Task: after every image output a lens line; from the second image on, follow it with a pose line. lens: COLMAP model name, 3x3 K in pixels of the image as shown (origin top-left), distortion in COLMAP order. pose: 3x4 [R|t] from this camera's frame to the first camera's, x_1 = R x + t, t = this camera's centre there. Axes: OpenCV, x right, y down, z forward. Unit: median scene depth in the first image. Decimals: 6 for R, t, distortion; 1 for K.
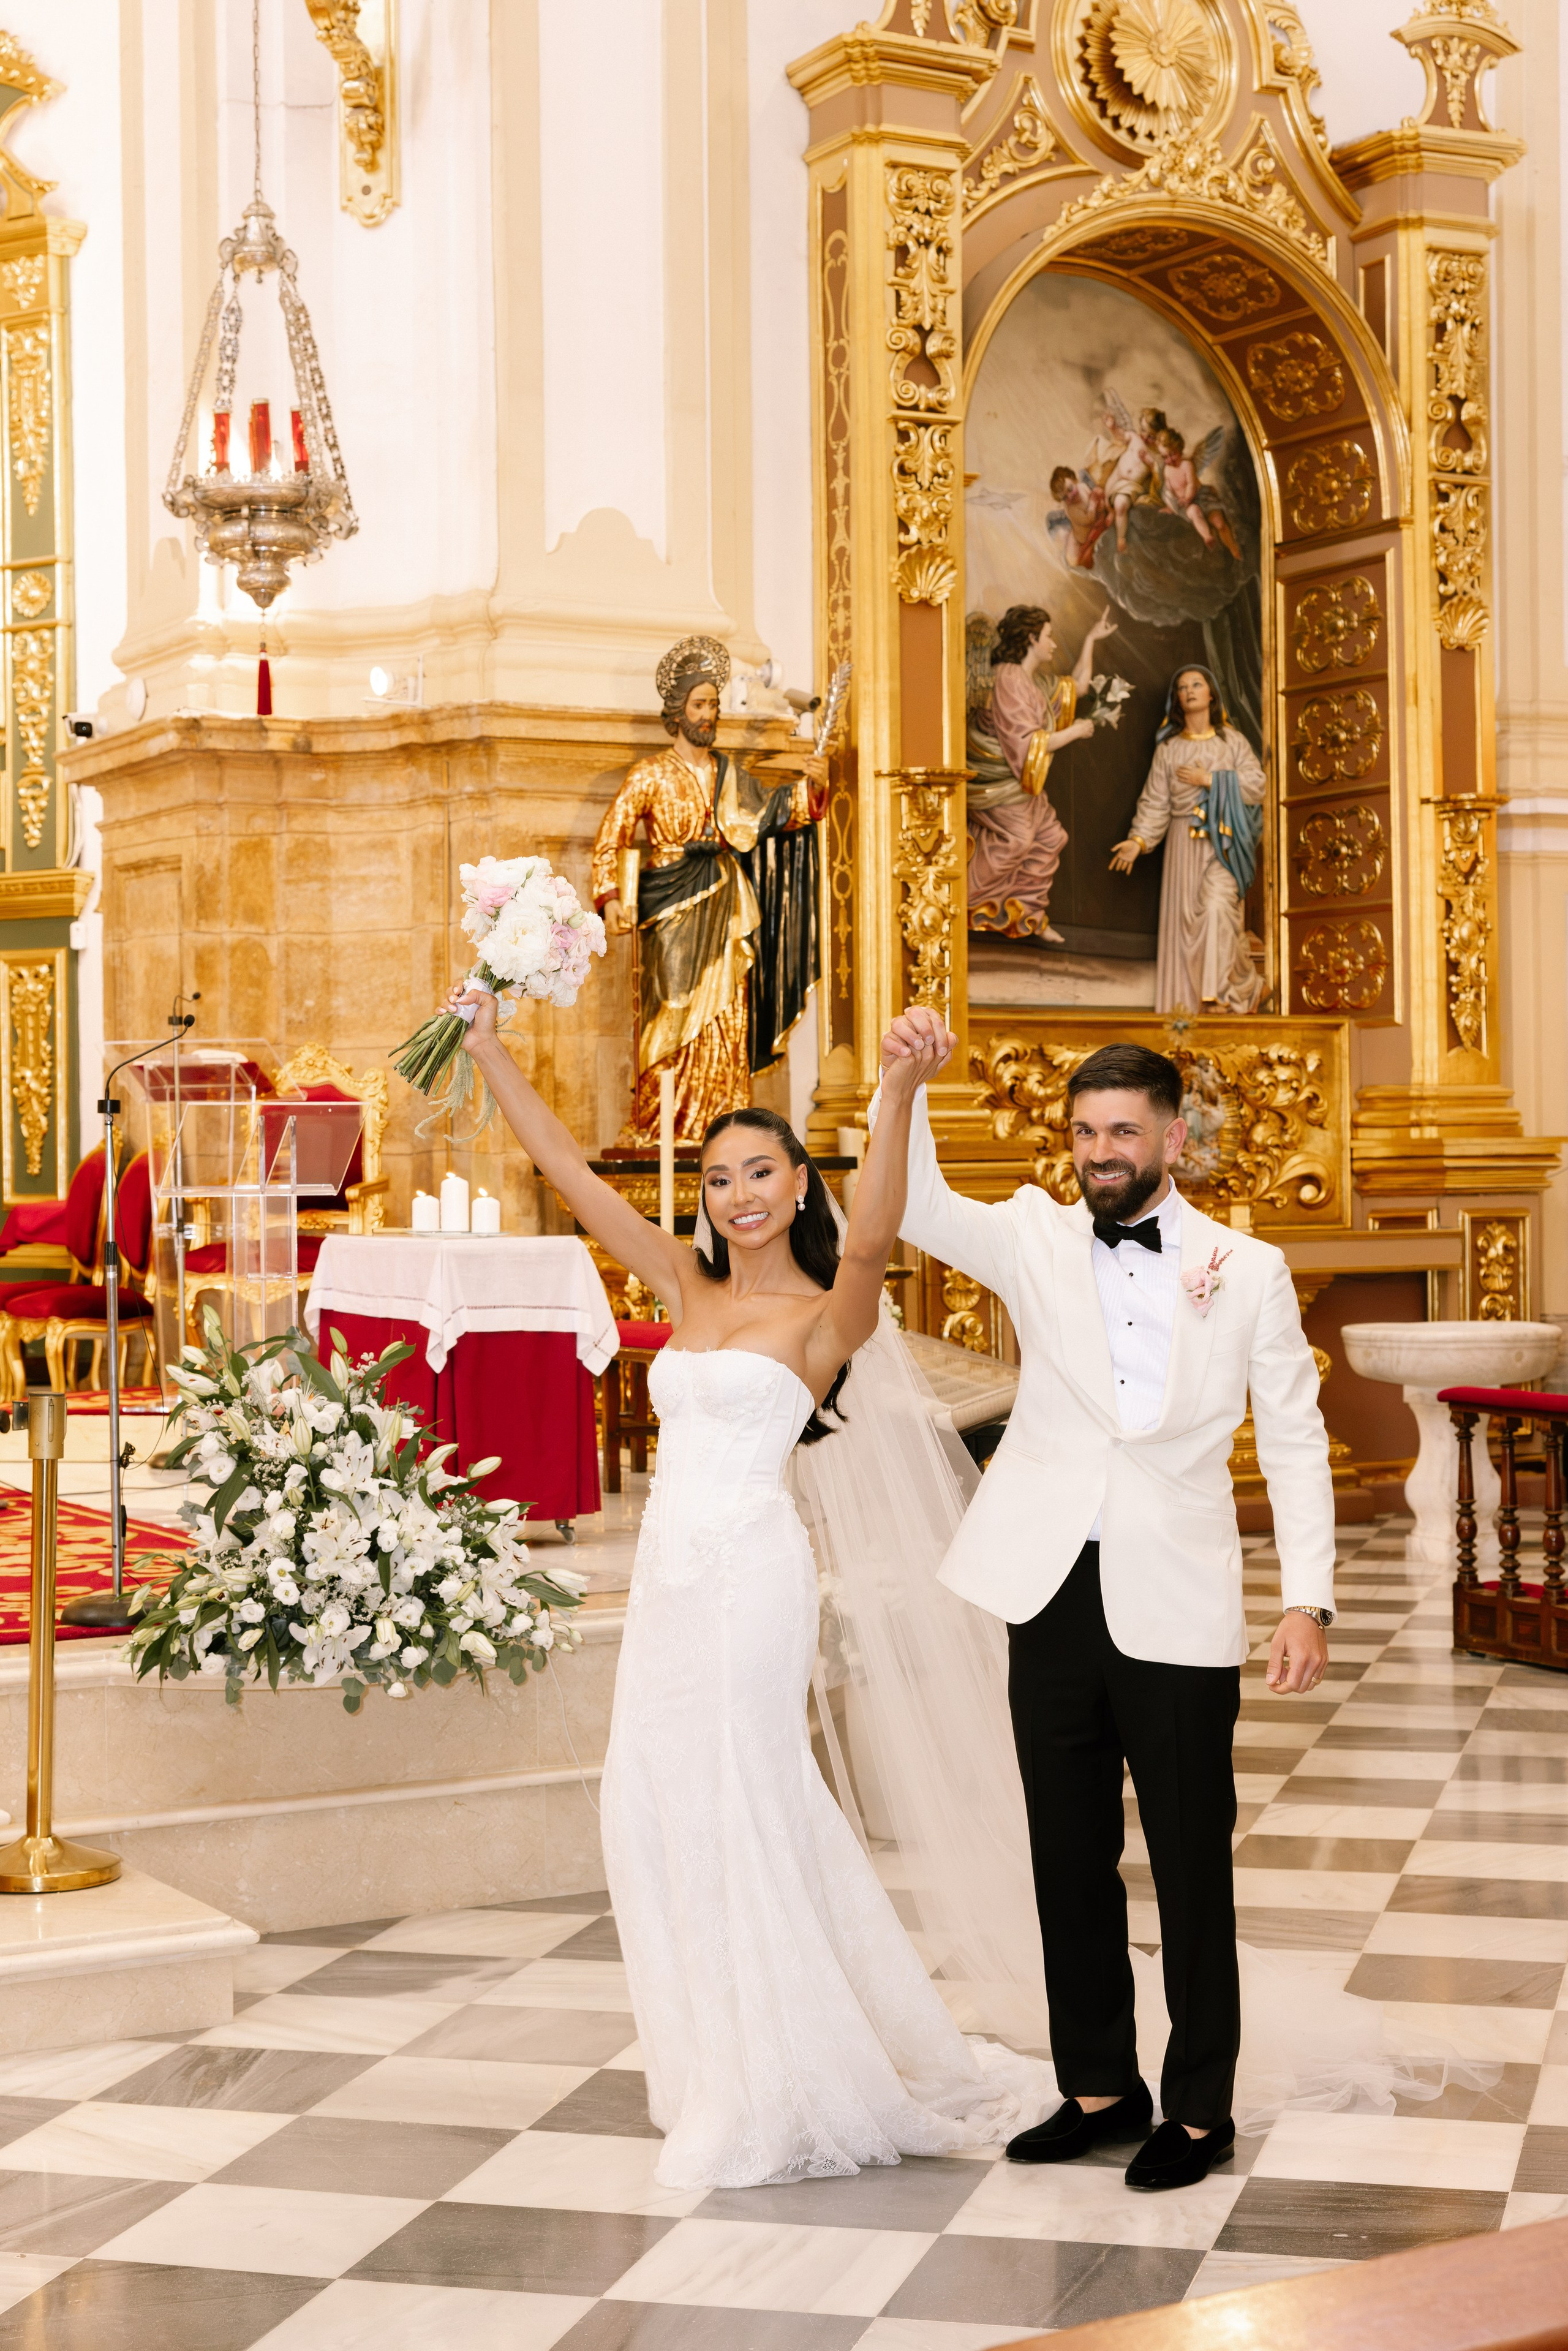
lens RADIAL K [[3495.0, 0, 768.9], [0, 3495.0, 1184.3], [0, 0, 1]] dist [0.008449, 0.000000]
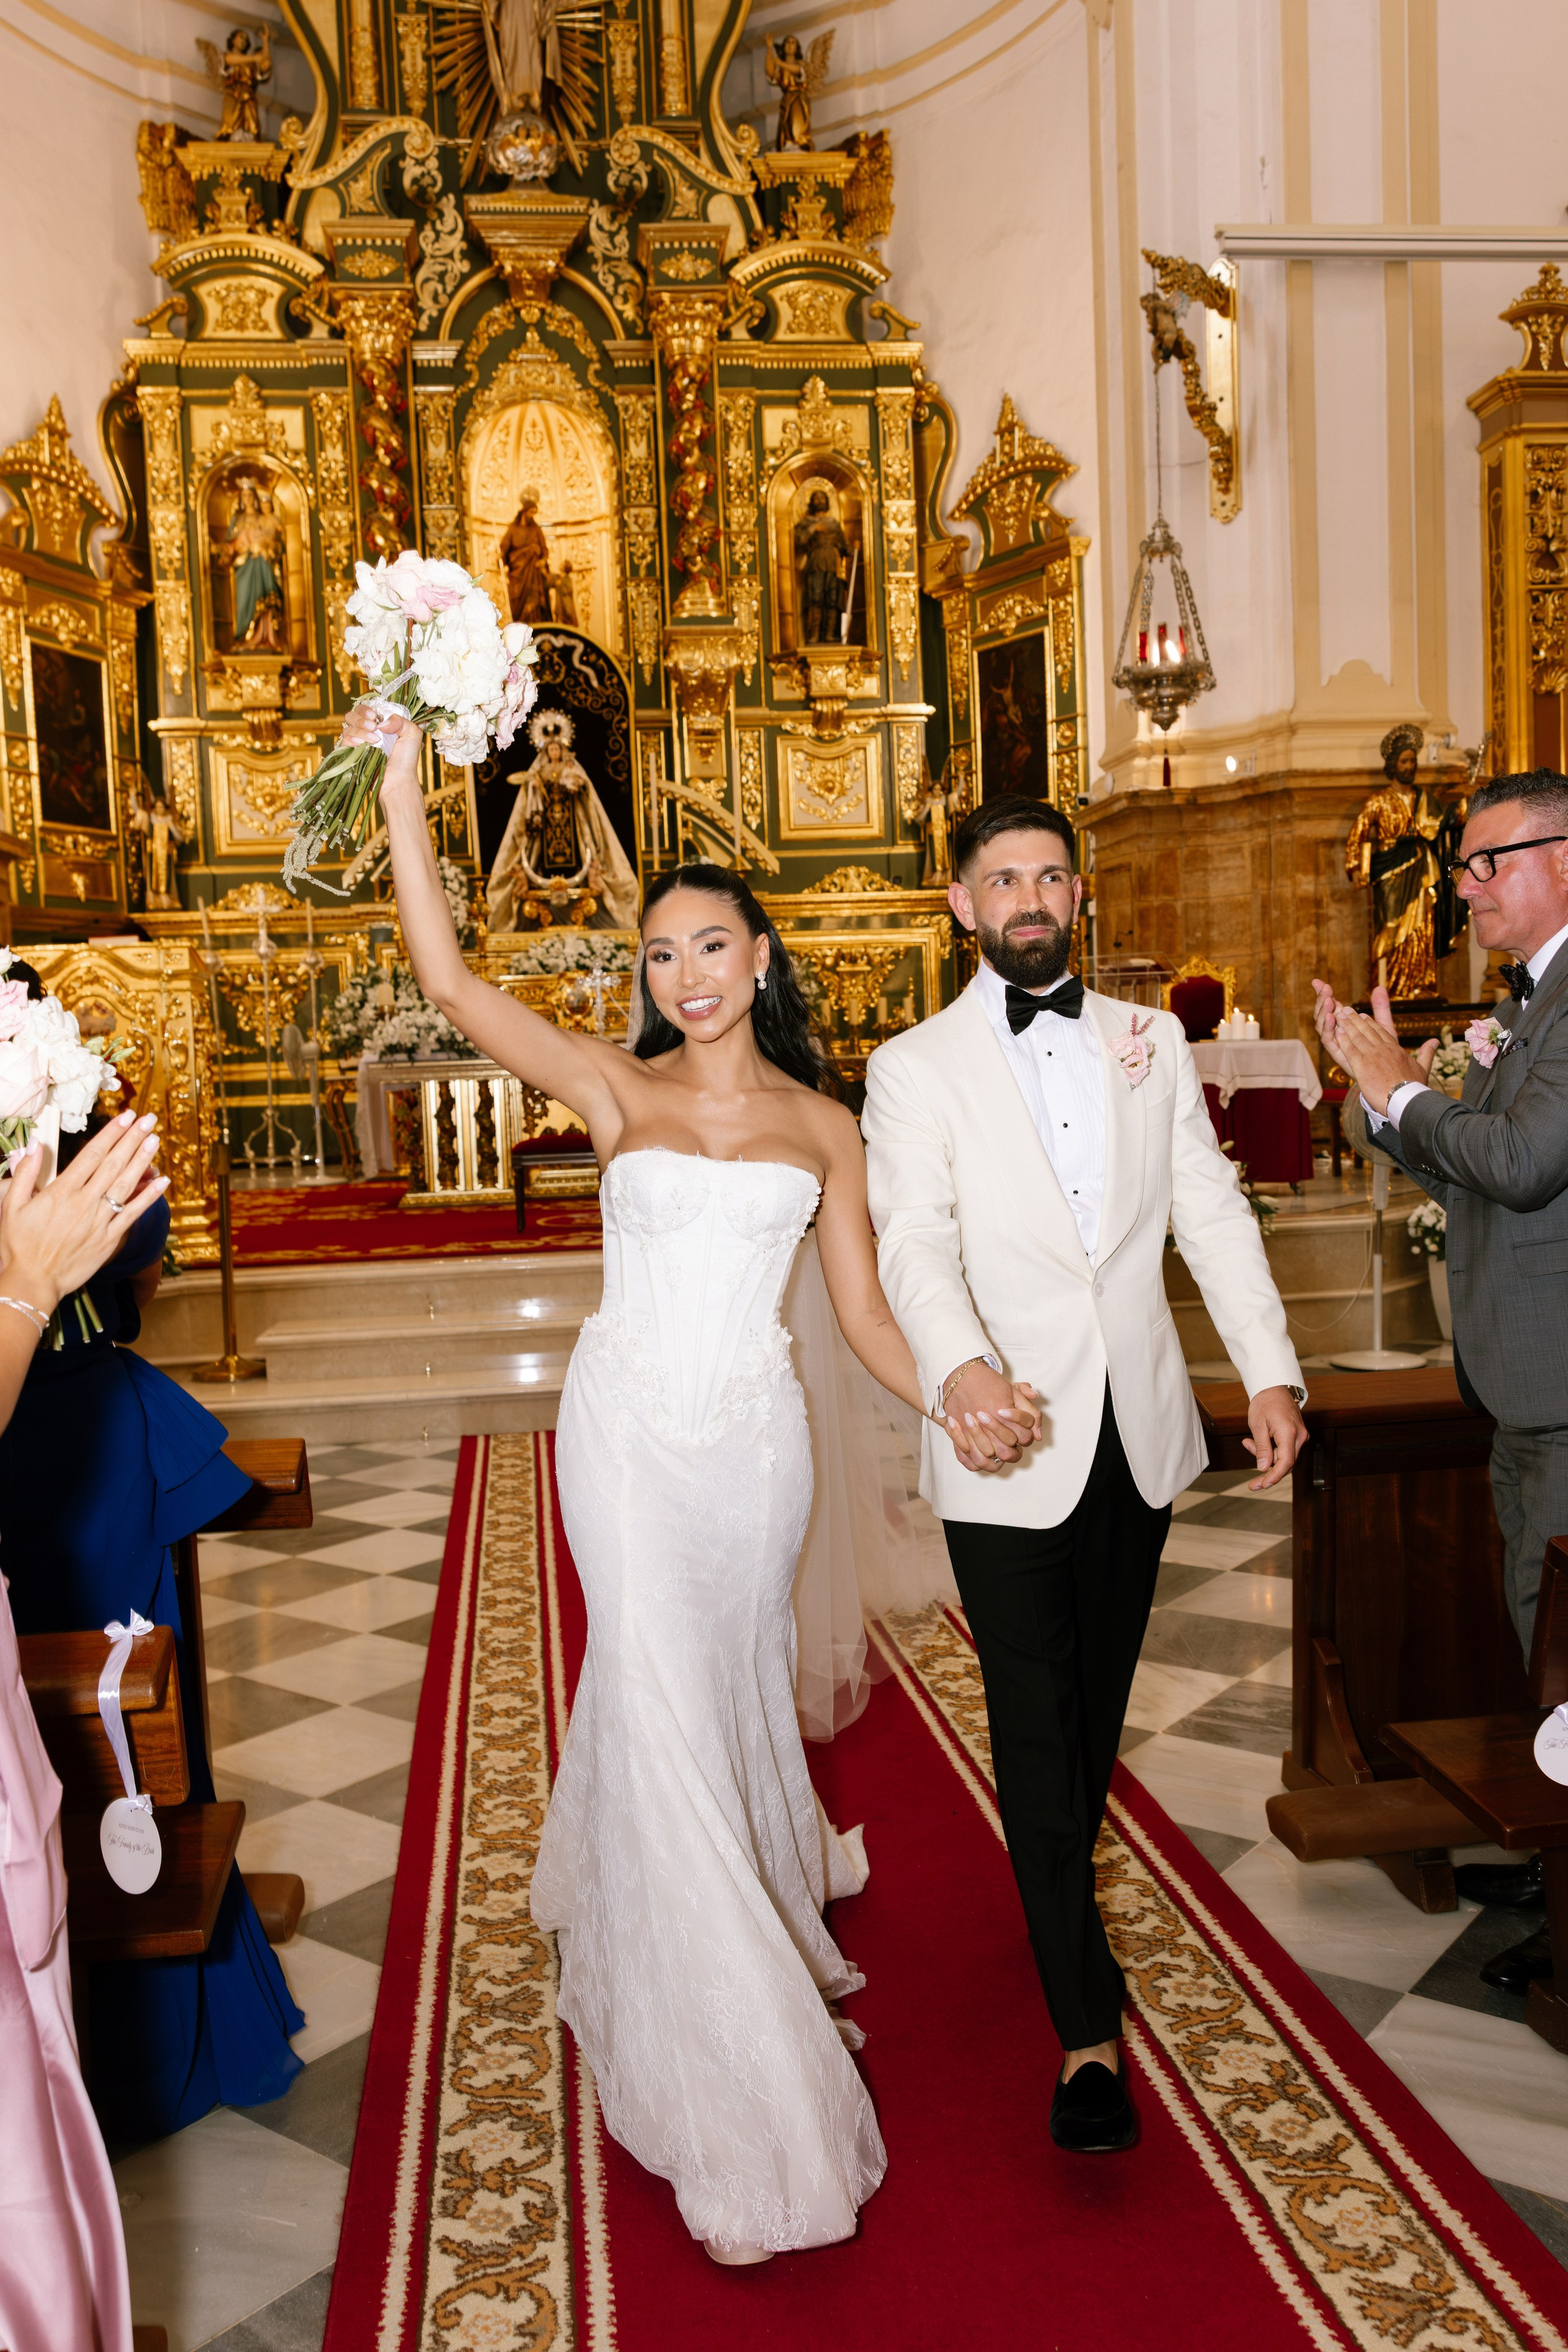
lens RADIAL K [[1919.5, 0, 755.9], [0, 1919.5, 1174.2], [0, 0, 1]] dist [0.004267, 0.002859]
pose [[0.920102, -0.002673, -0.391671, 0.057934], [0.026266, 0.998147, 0.054890, 0.015353], [0.390798, -0.060792, 0.918467, -0.079633]]
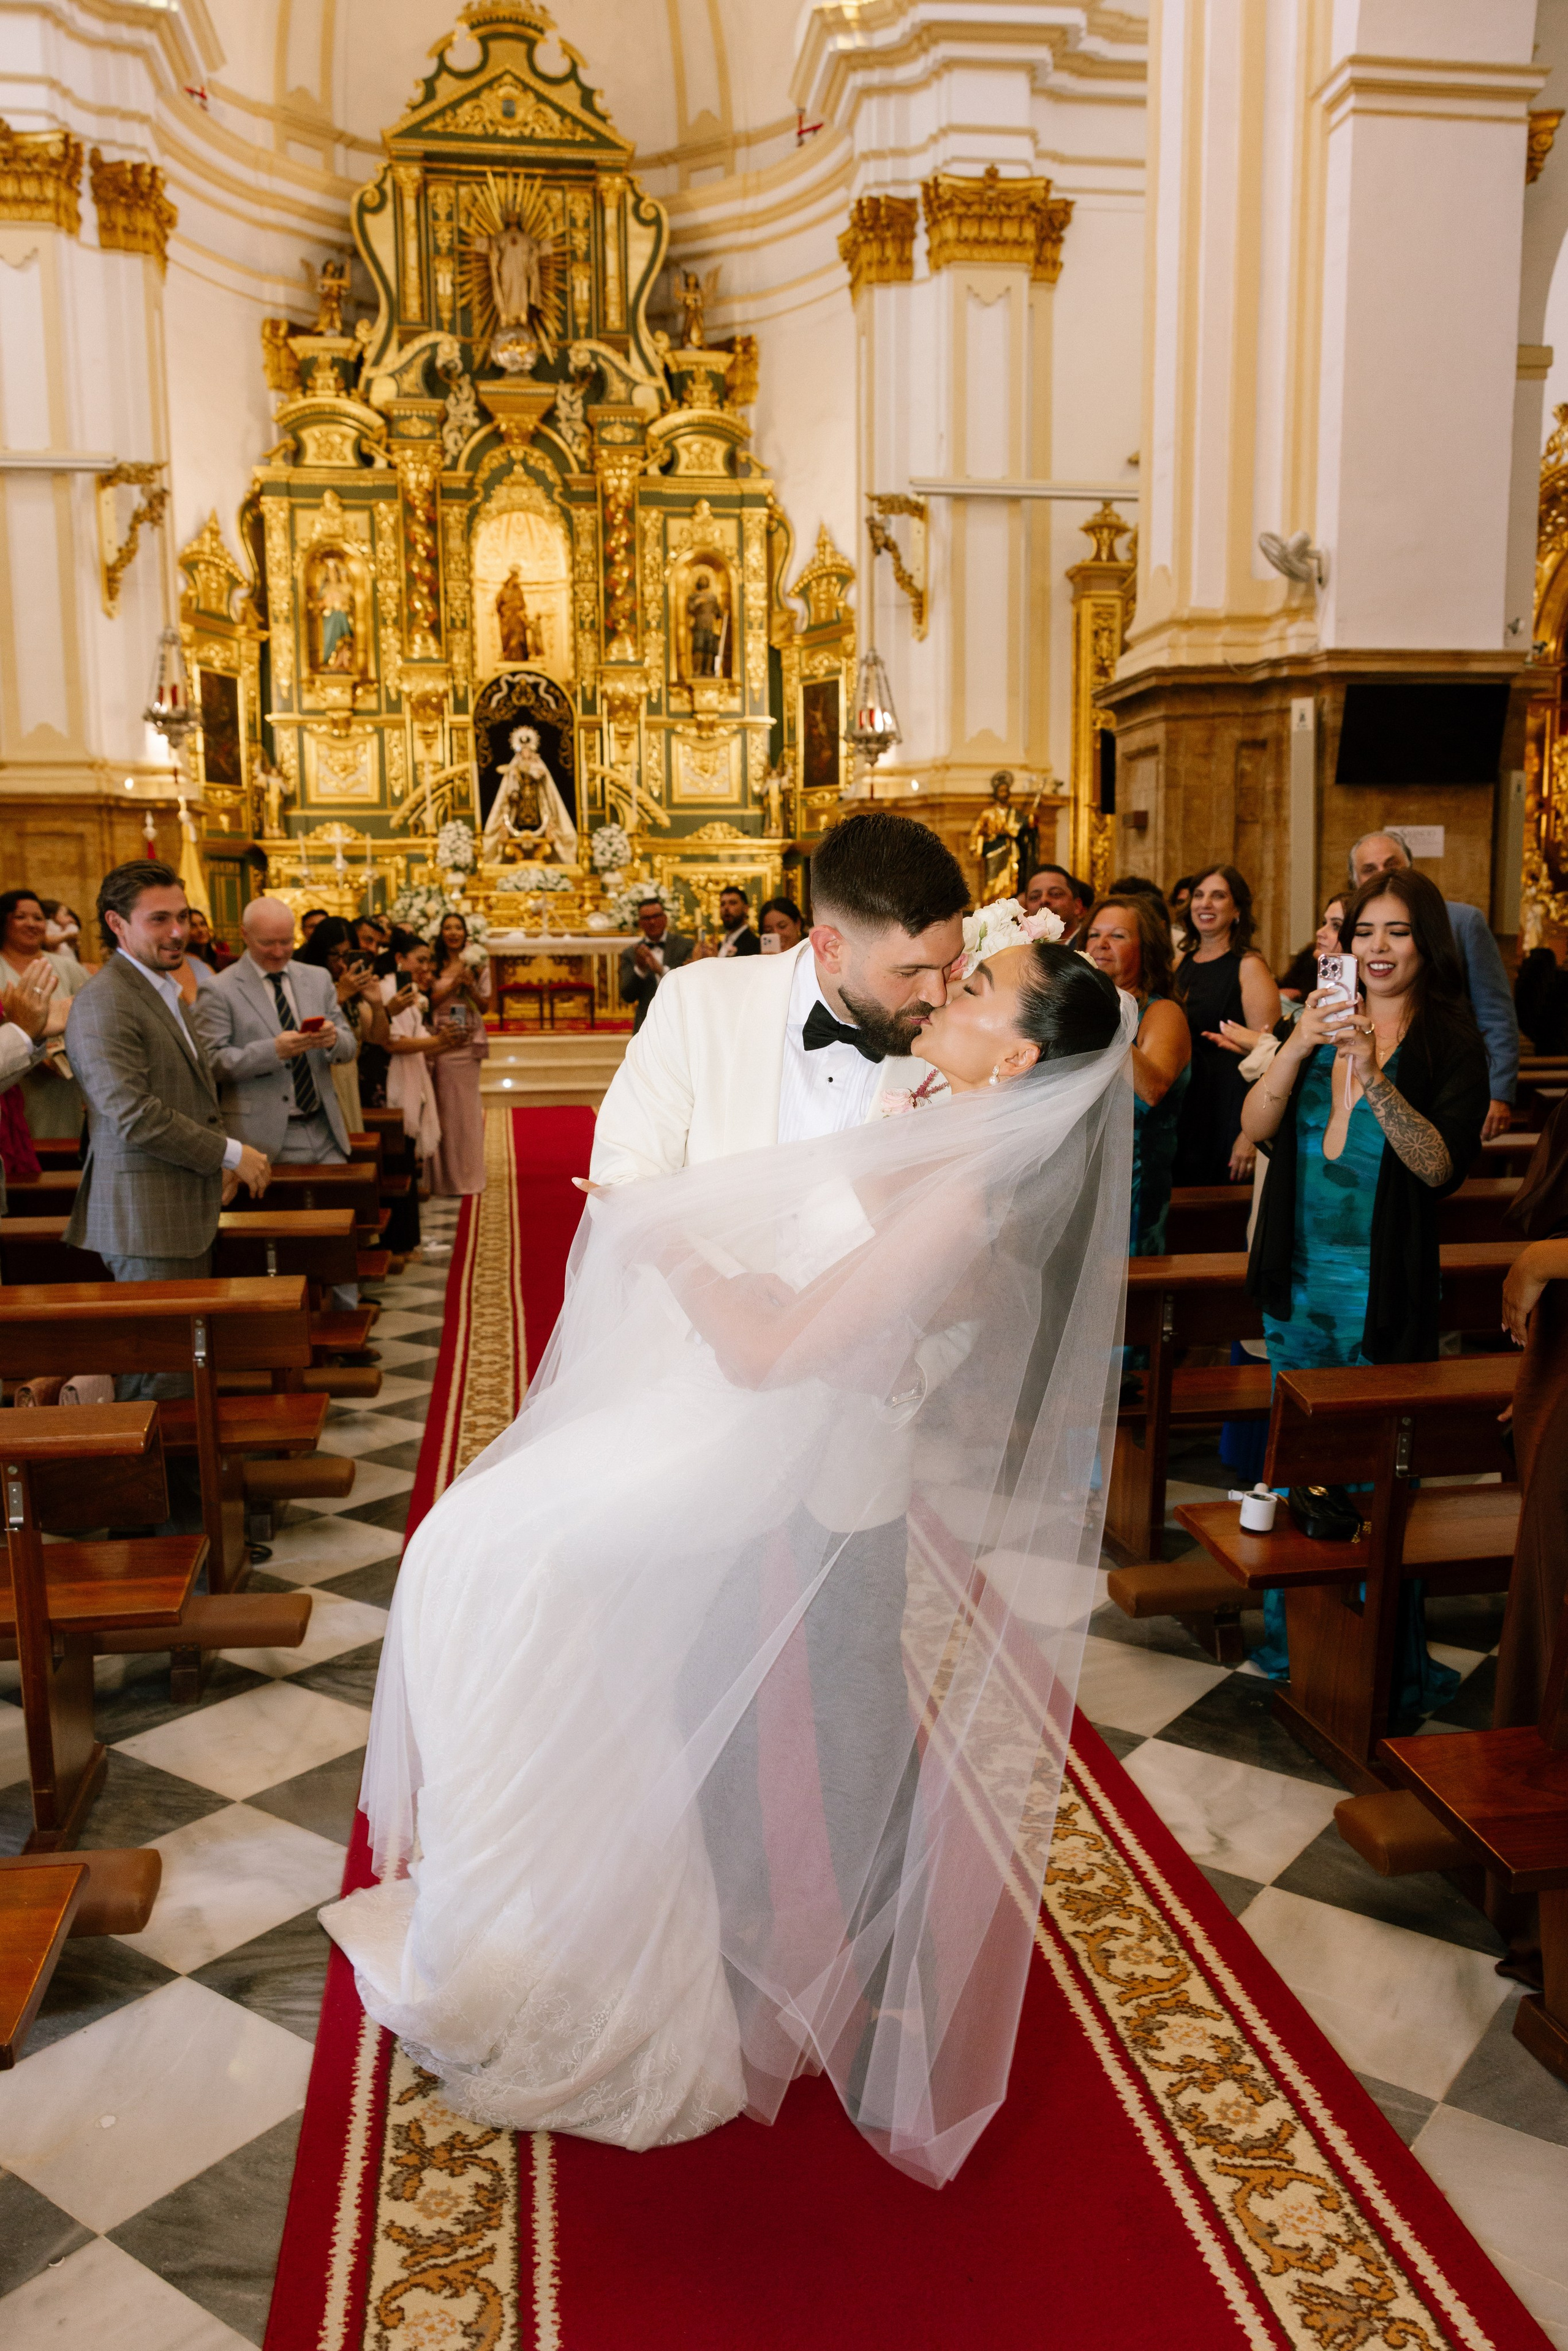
lens RADIAL K [[1918.6, 0, 781.7], [0, 1918.6, 1184.7], [0, 0, 1]] dist [0.004267, 0.002859]
pose [[0.930140, 0.049261, -0.363885, 0.436310], [-0.004866, 0.992527, 0.121925, 0.011738], [0.367172, -0.111636, 0.923430, -0.749367]]
